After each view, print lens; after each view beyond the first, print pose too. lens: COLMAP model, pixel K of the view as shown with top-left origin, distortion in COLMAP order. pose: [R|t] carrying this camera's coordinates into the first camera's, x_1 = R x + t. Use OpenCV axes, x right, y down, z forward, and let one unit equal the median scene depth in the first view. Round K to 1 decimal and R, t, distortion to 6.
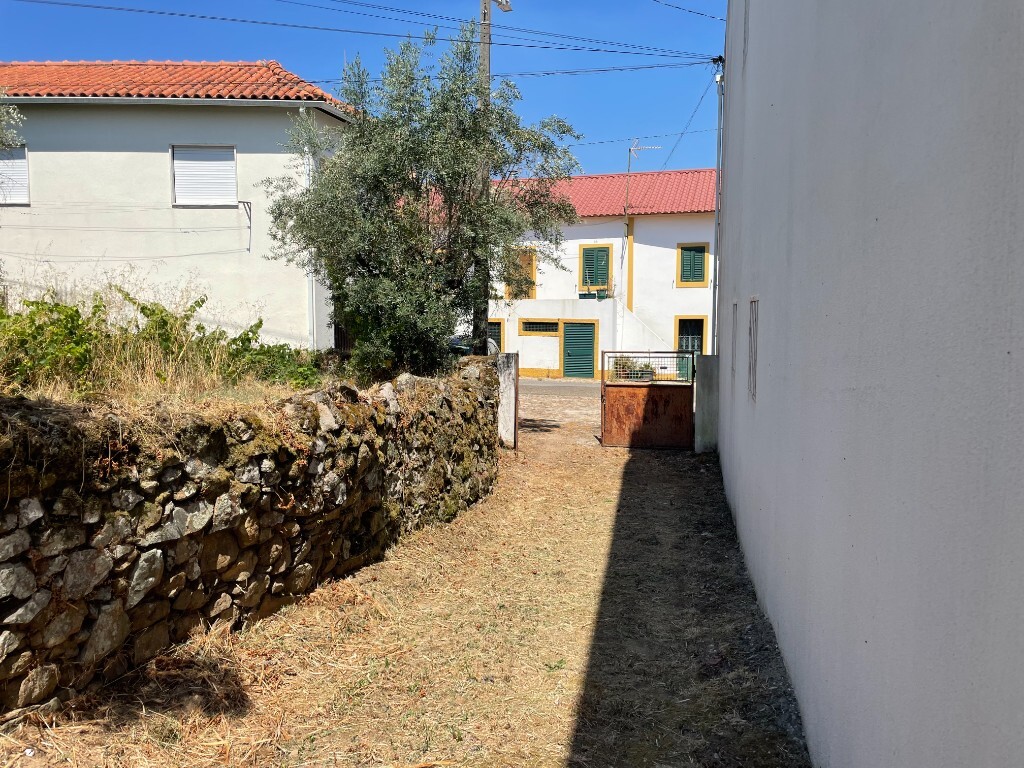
lens RADIAL K [[777.2, 0, 511.4], [0, 777.2, 385.6], [0, 0, 1]] dist [0.028861, -0.045201]
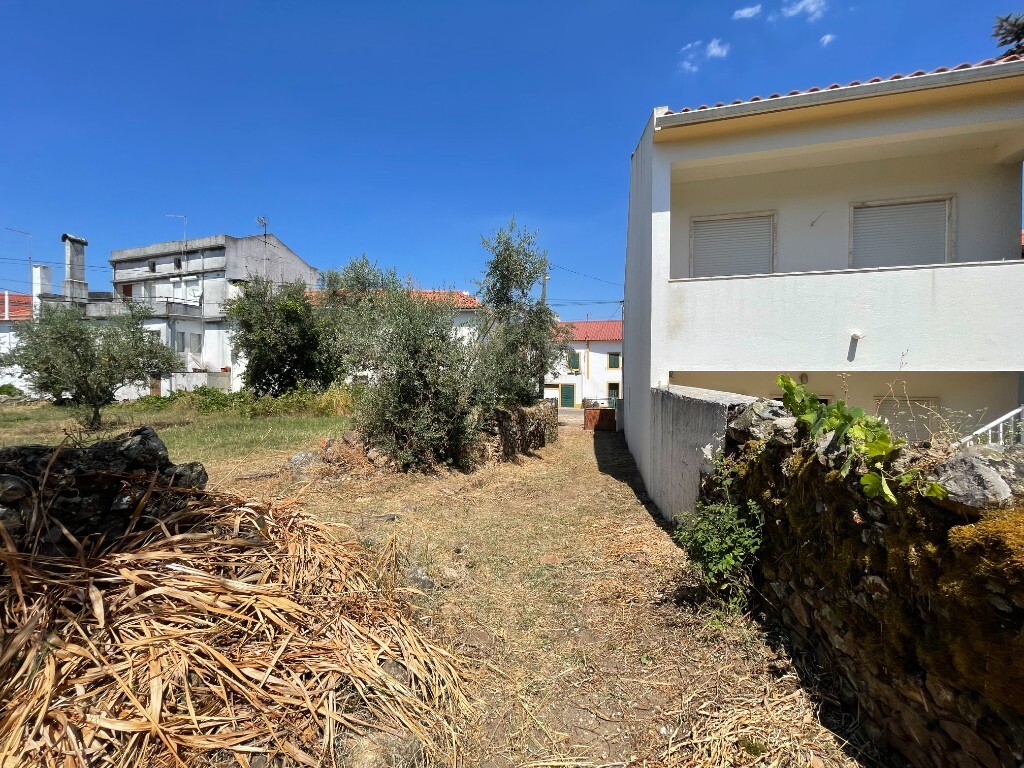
lens RADIAL K [[416.9, 0, 512.2], [0, 416.9, 383.5], [0, 0, 1]] dist [-0.004335, 0.001508]
pose [[0.999936, 0.005003, -0.010113, -0.074785], [-0.005699, 0.997532, -0.069979, 0.008377], [0.009738, 0.070033, 0.997497, -0.312163]]
